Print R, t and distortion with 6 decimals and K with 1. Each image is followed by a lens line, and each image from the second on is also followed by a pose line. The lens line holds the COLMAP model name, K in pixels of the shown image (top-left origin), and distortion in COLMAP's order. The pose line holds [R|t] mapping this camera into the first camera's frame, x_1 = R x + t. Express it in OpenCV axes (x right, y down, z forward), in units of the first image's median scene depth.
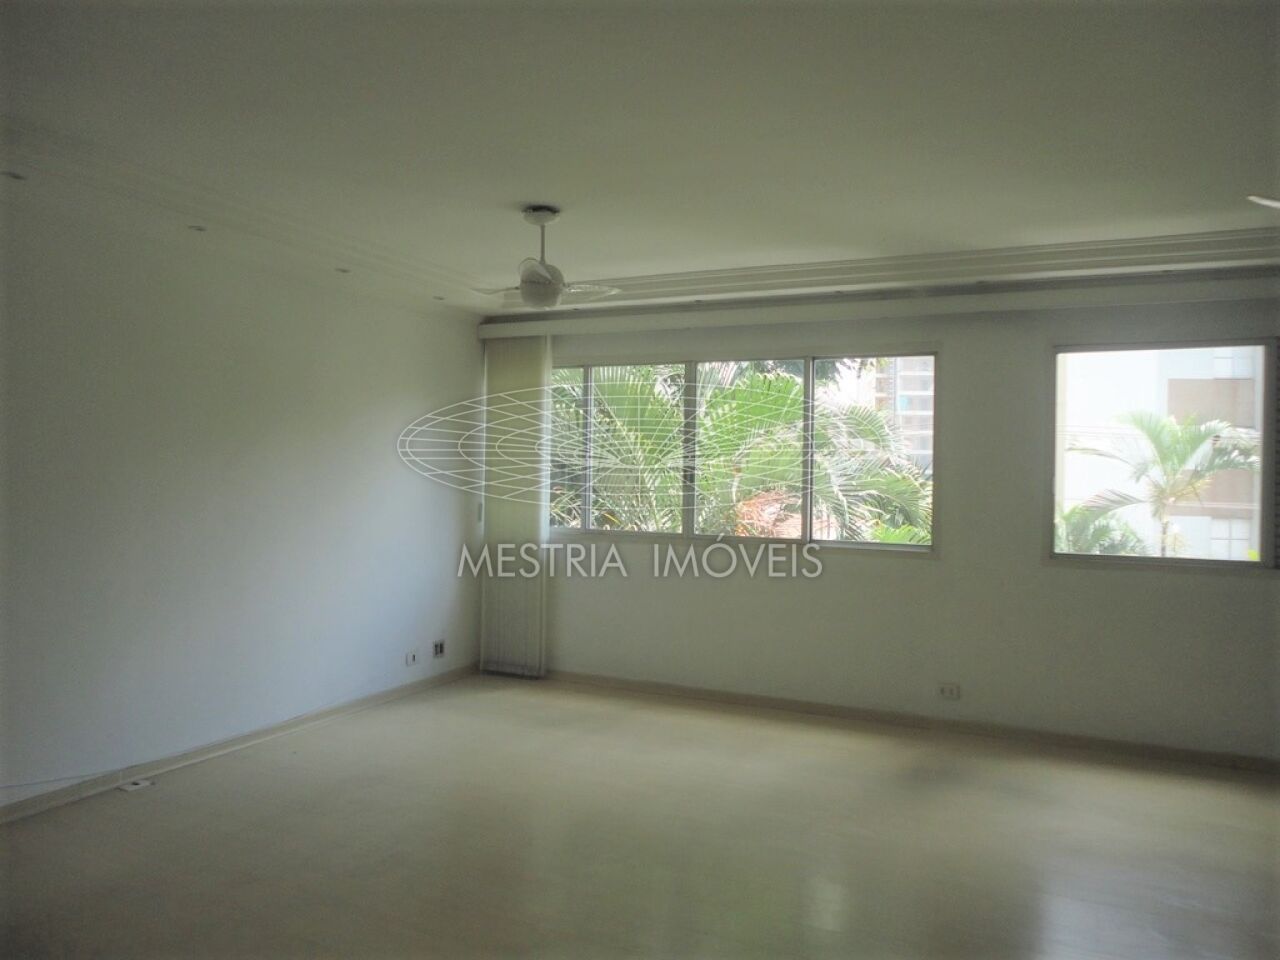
lens RADIAL K [[977.4, 0, 640.0], [0, 977.4, 480.0], [0, 0, 1]] dist [-0.065239, 0.000588]
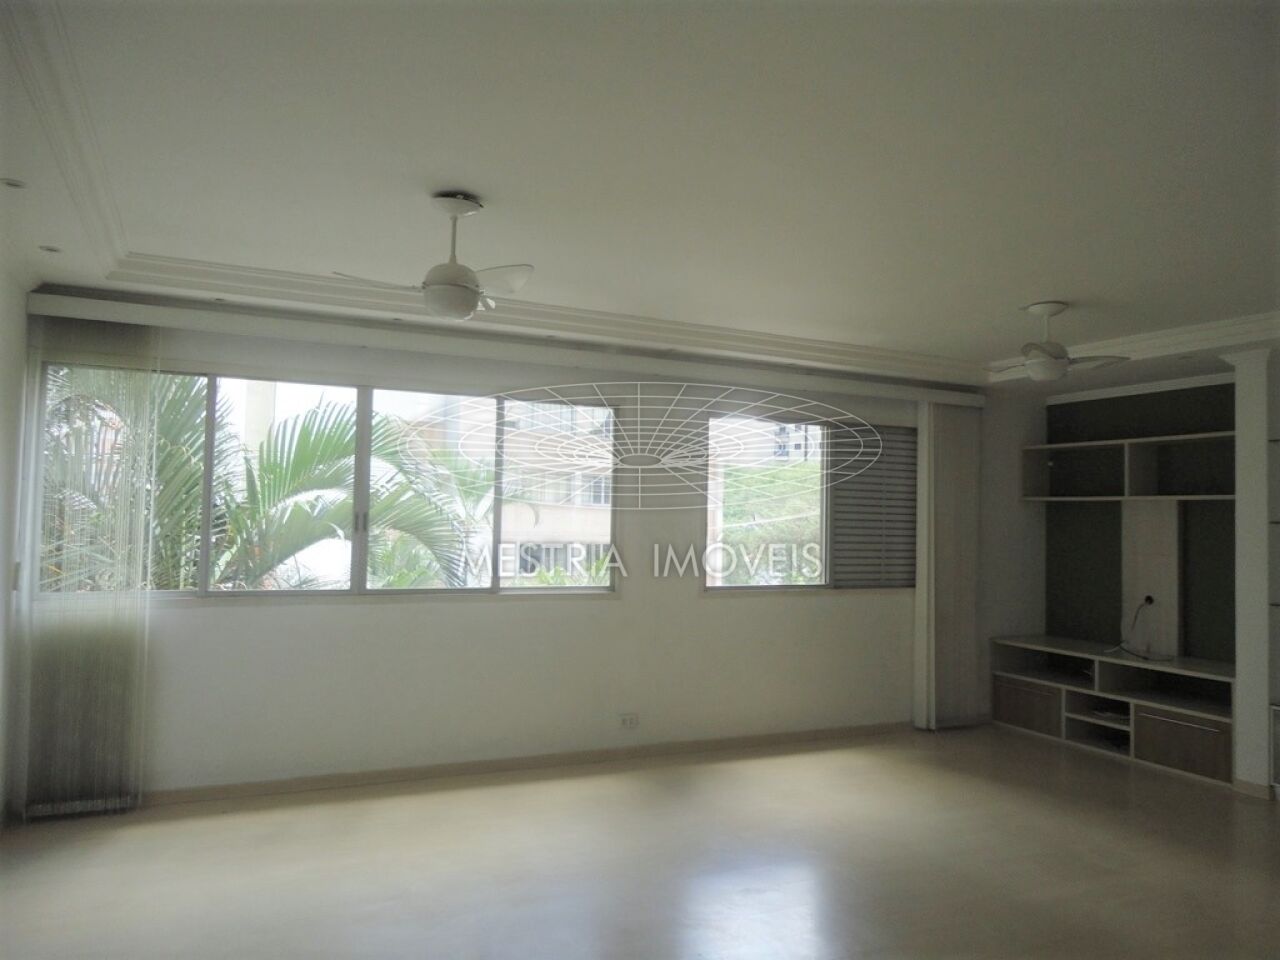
lens RADIAL K [[972.1, 0, 640.0], [0, 972.1, 480.0], [0, 0, 1]] dist [-0.001110, 0.000448]
pose [[0.605606, 0.025827, 0.795346, -0.493846], [-0.005718, 0.999589, -0.028105, -0.017698], [-0.795744, 0.012473, 0.605504, 0.306920]]
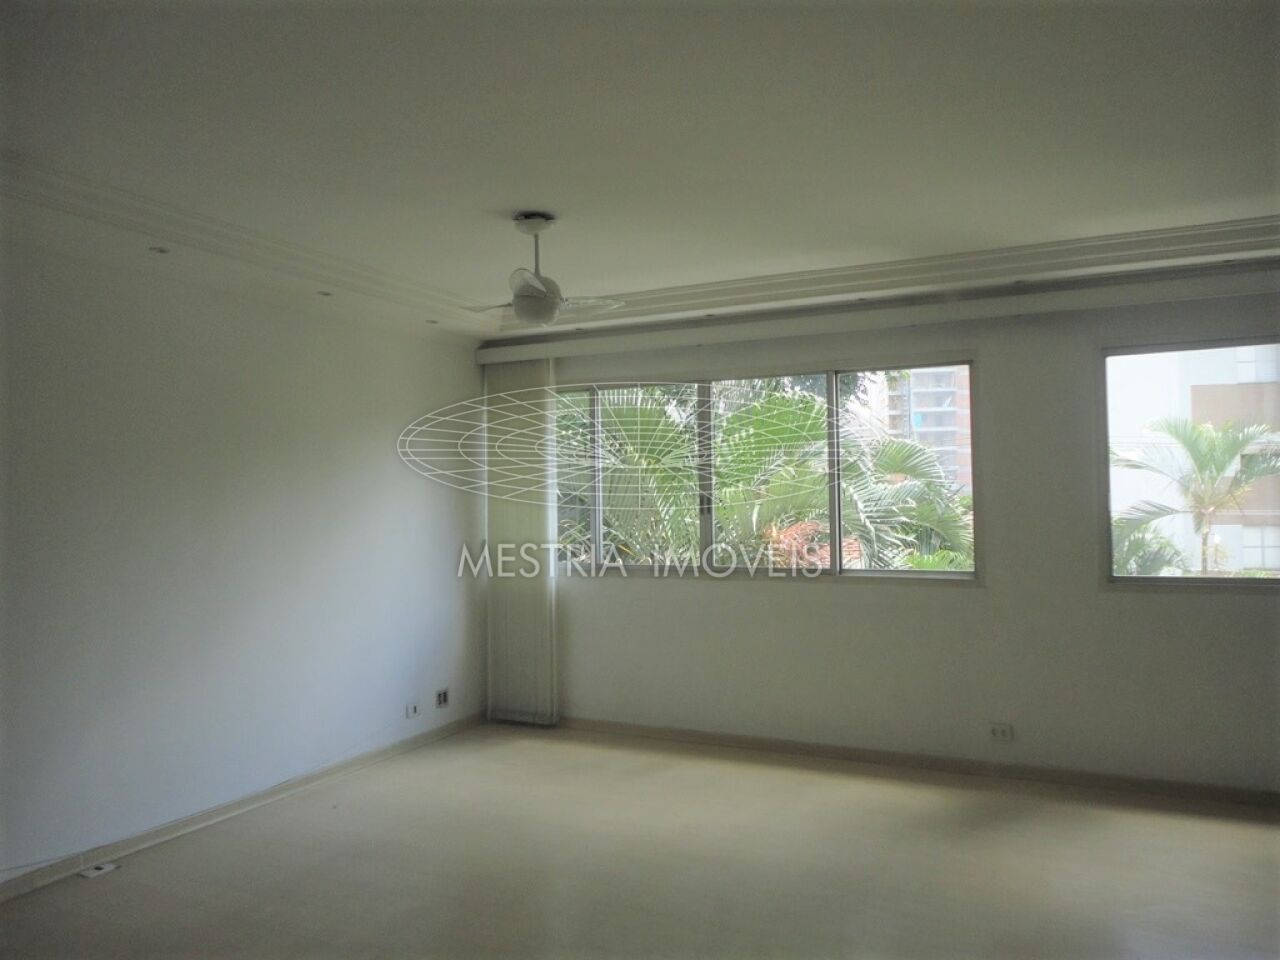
lens RADIAL K [[972.1, 0, 640.0], [0, 972.1, 480.0], [0, 0, 1]] dist [-0.001110, 0.000448]
pose [[0.999375, -0.031599, -0.015829, 0.002991], [0.031178, 0.999170, -0.026225, -0.004244], [0.016645, 0.025715, 0.999531, 0.073905]]
